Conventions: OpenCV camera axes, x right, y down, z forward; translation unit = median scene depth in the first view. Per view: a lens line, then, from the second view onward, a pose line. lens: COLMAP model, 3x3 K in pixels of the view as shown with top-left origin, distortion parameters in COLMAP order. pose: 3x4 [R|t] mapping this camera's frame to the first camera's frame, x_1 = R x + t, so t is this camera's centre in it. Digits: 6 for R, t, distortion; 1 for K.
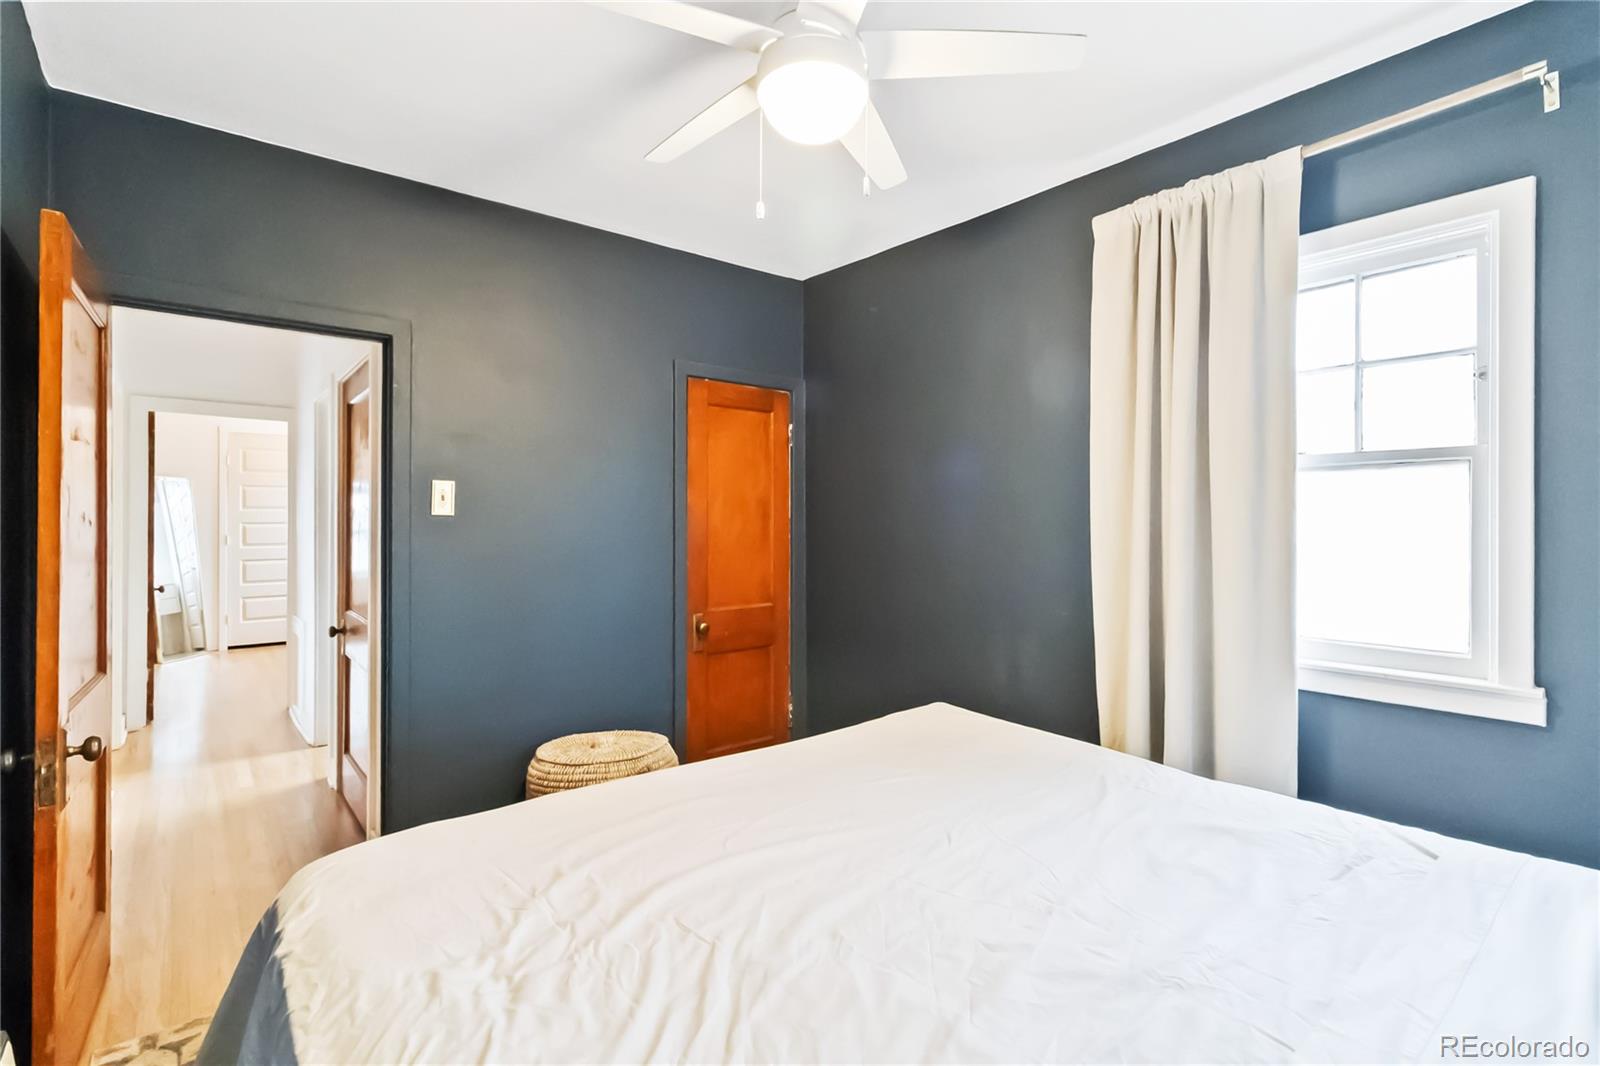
lens RADIAL K [[742.6, 0, 802.9], [0, 742.6, 516.4], [0, 0, 1]] dist [0.000689, 0.000176]
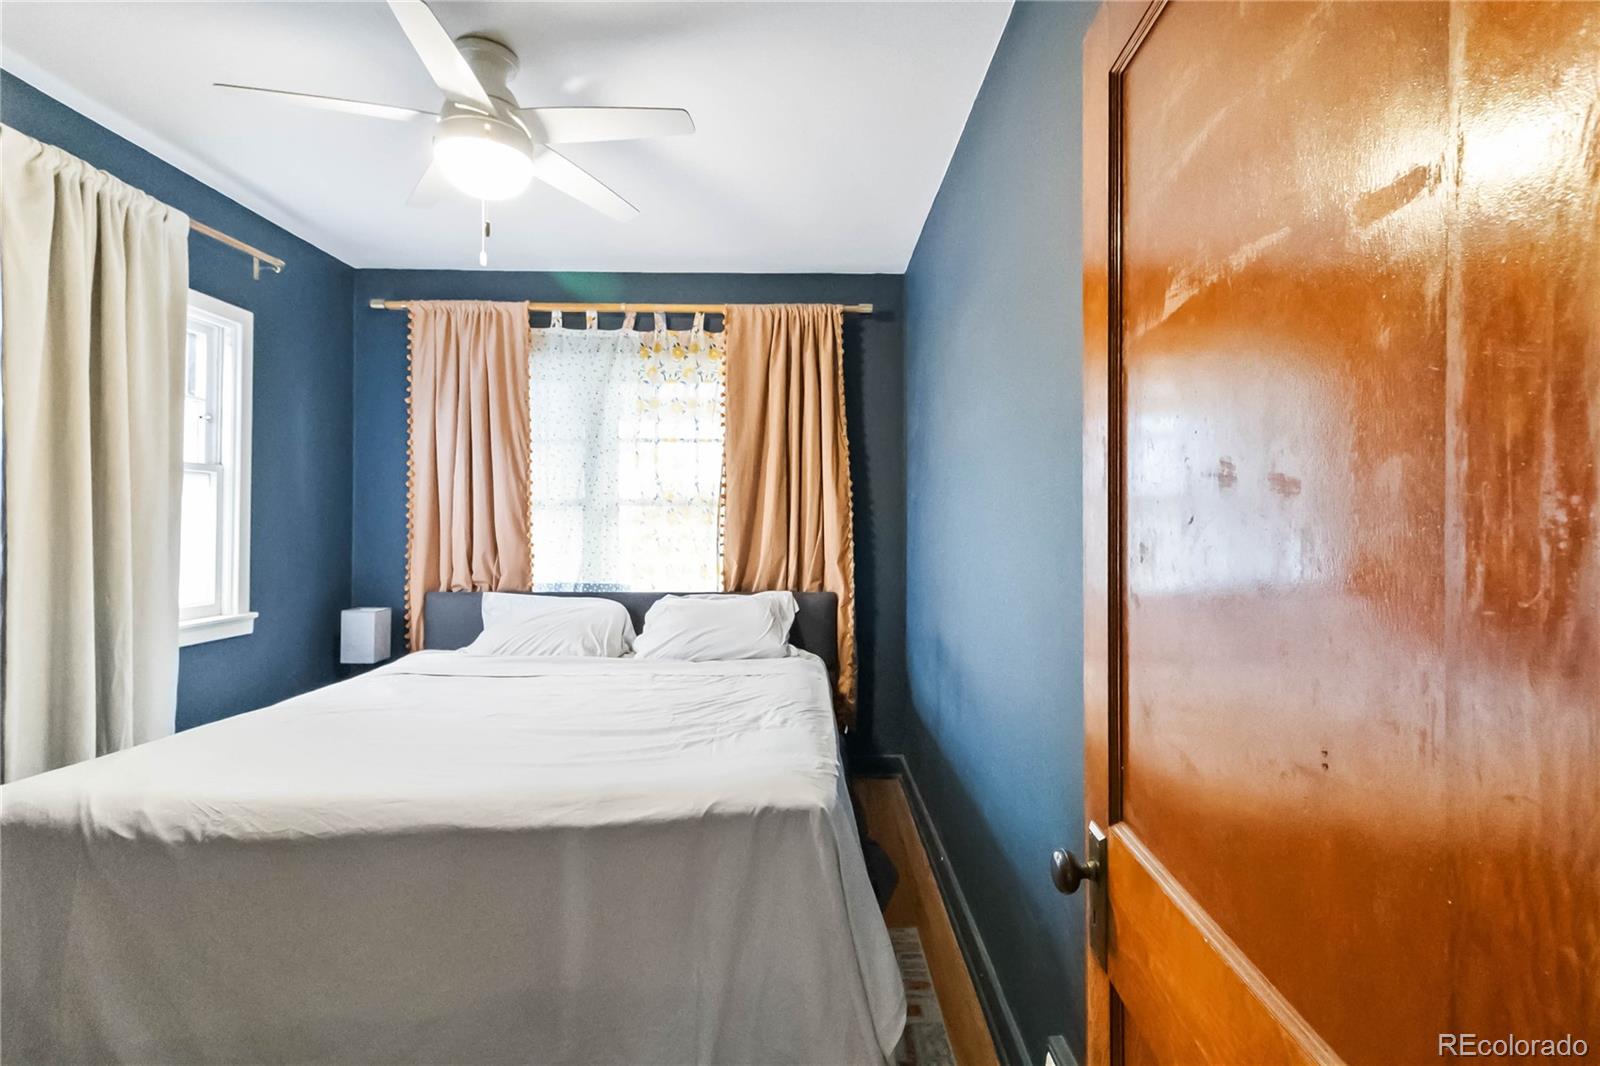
lens RADIAL K [[741.4, 0, 807.2], [0, 741.4, 531.0], [0, 0, 1]] dist [0.008464, 0.000170]
pose [[-0.770909, -0.011751, 0.636837, -1.102475], [-0.007776, 0.999929, 0.009037, 0.022689], [-0.636898, 0.002015, -0.770945, 1.503185]]
